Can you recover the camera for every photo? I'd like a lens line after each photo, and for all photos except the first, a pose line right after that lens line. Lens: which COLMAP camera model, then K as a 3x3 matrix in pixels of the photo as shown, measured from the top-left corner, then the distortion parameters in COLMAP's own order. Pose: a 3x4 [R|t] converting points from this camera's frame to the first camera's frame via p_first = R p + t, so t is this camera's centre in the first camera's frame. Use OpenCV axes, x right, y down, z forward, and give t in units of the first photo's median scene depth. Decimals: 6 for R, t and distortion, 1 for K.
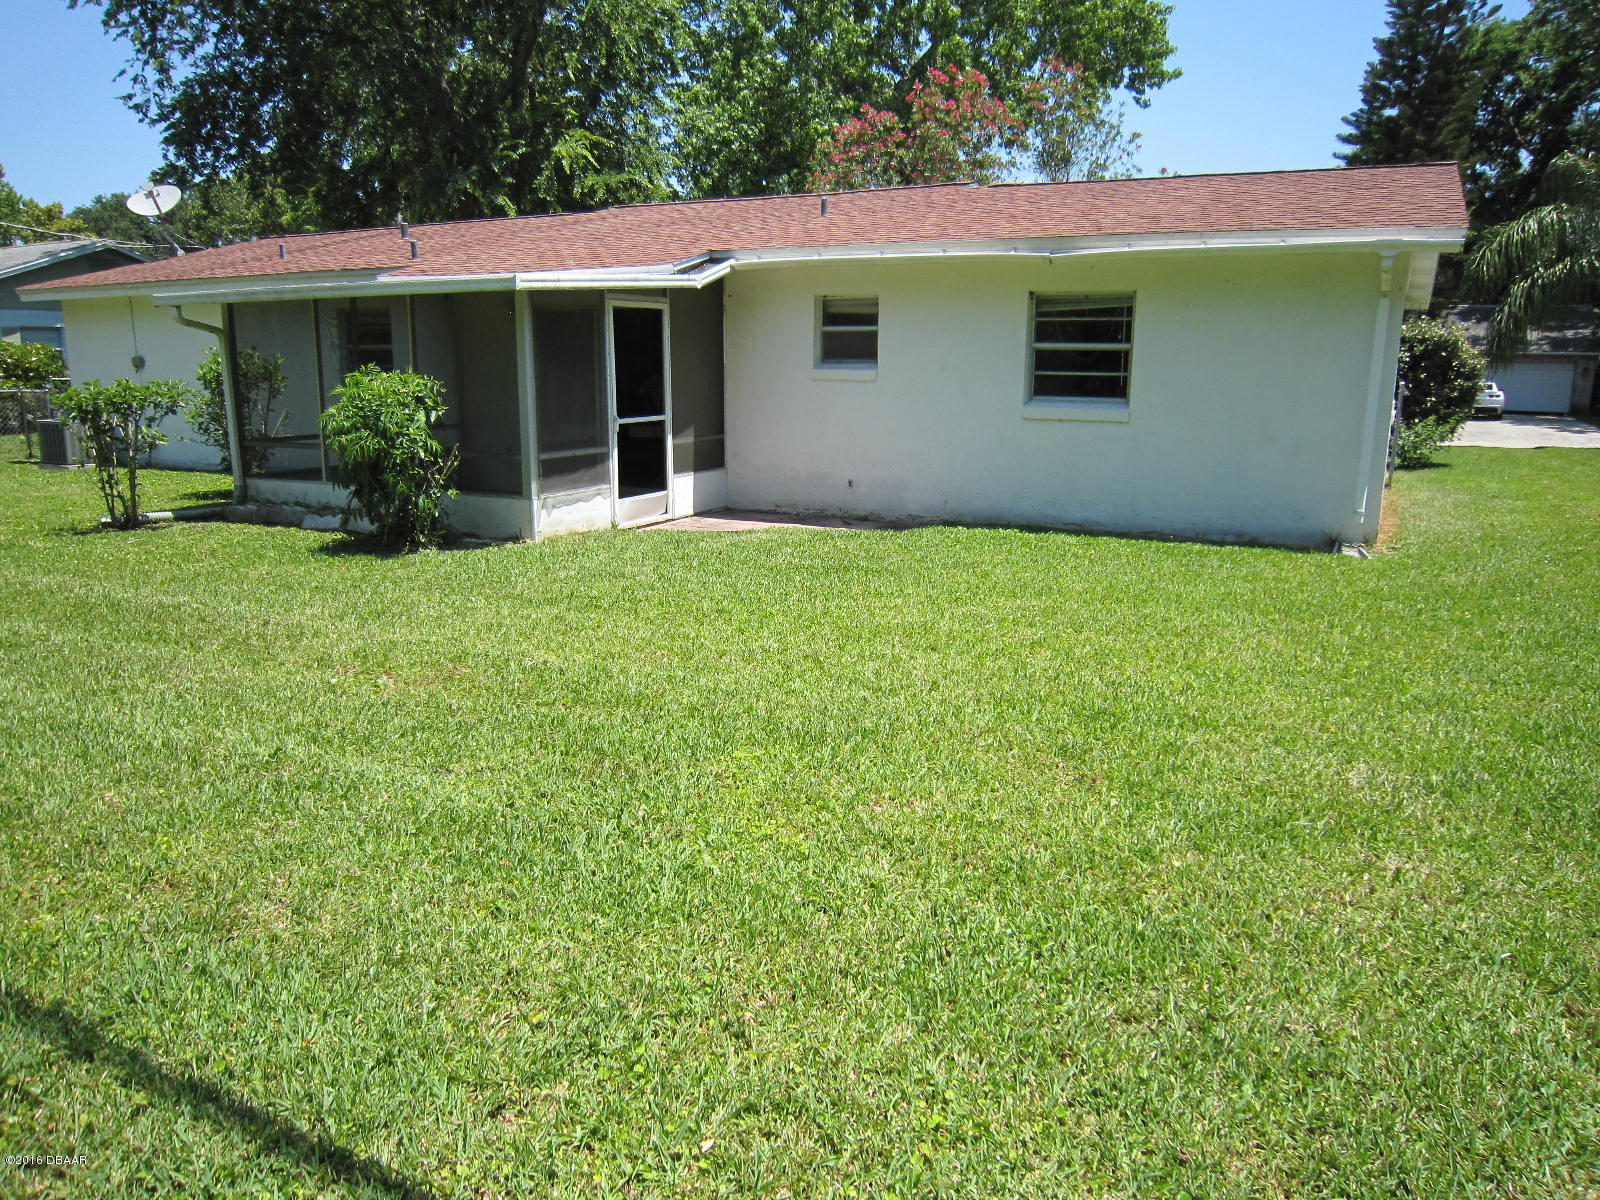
lens RADIAL K [[1130.5, 0, 798.9], [0, 1130.5, 604.7], [0, 0, 1]] dist [-0.048696, 0.012146]
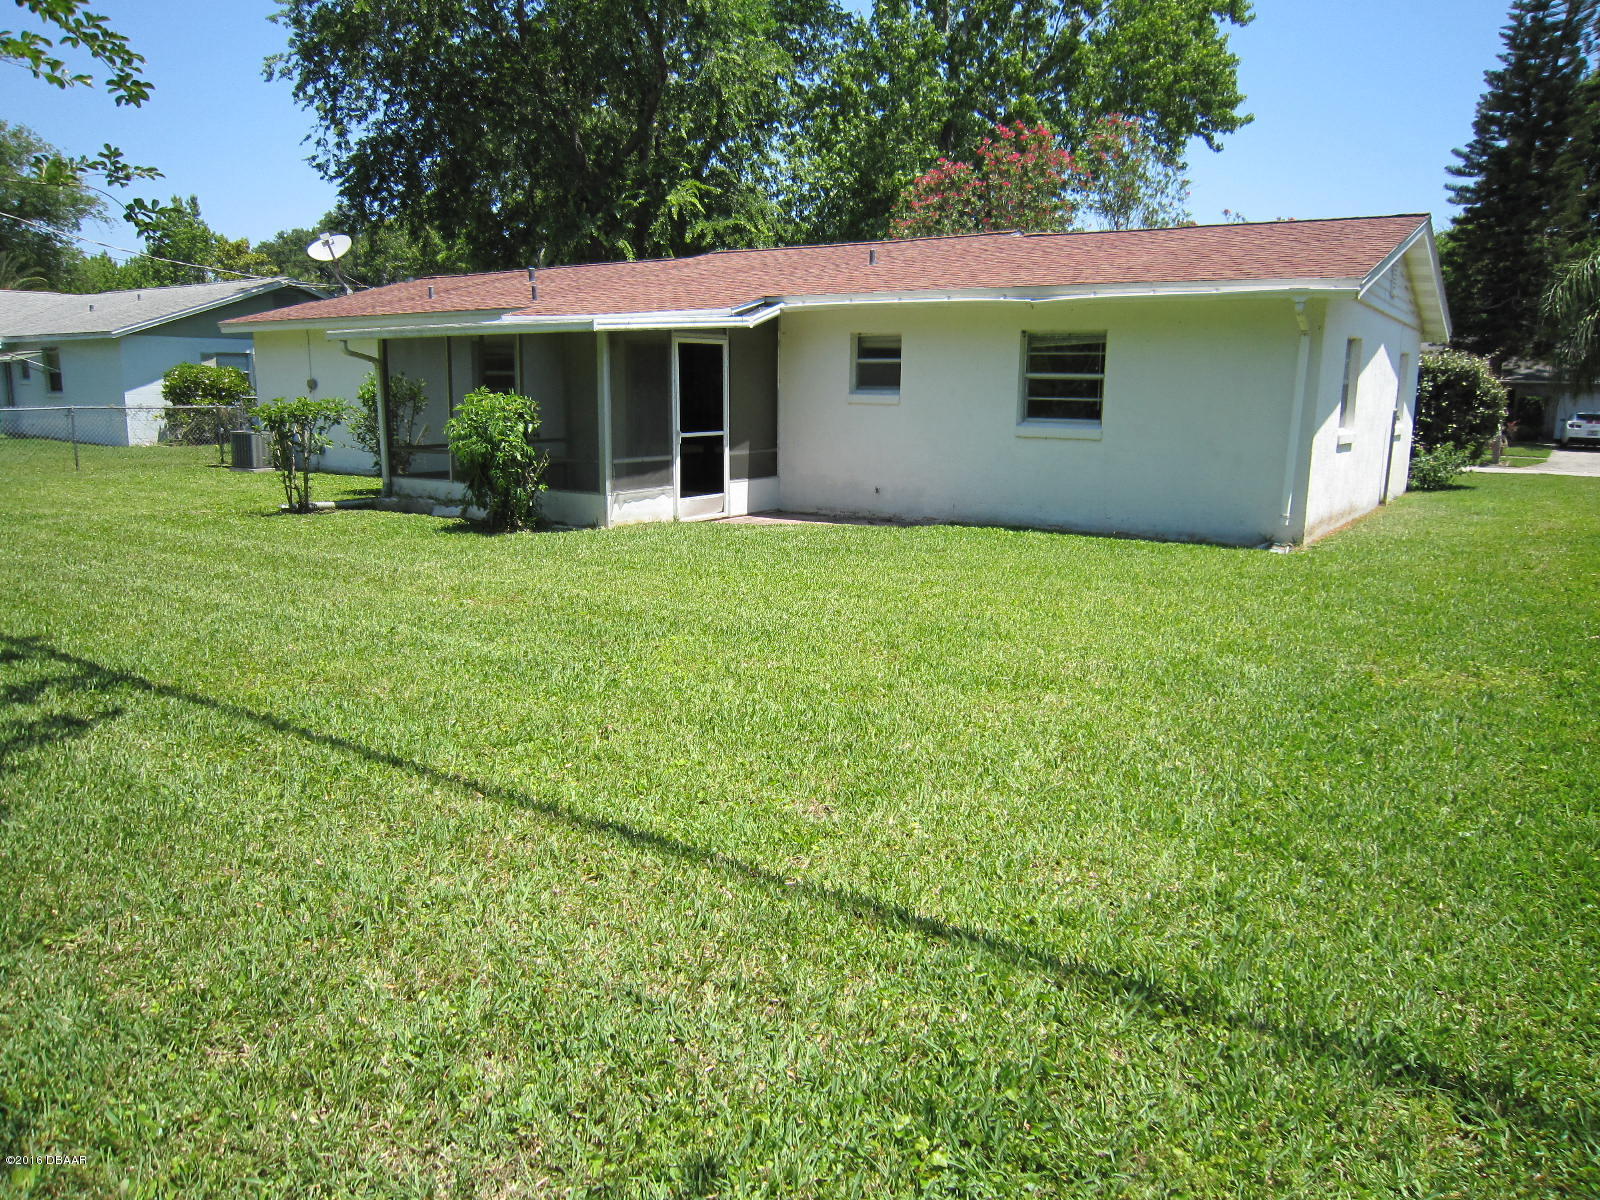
lens RADIAL K [[1147.3, 0, 800.0], [0, 1147.3, 600.0], [0, 0, 1]] dist [-0.042216, 0.006342]
pose [[0.992227, 0.027888, -0.121273, 0.114252], [-0.031456, 0.999124, -0.027611, 0.043888], [0.120397, 0.031211, 0.992235, -0.202803]]
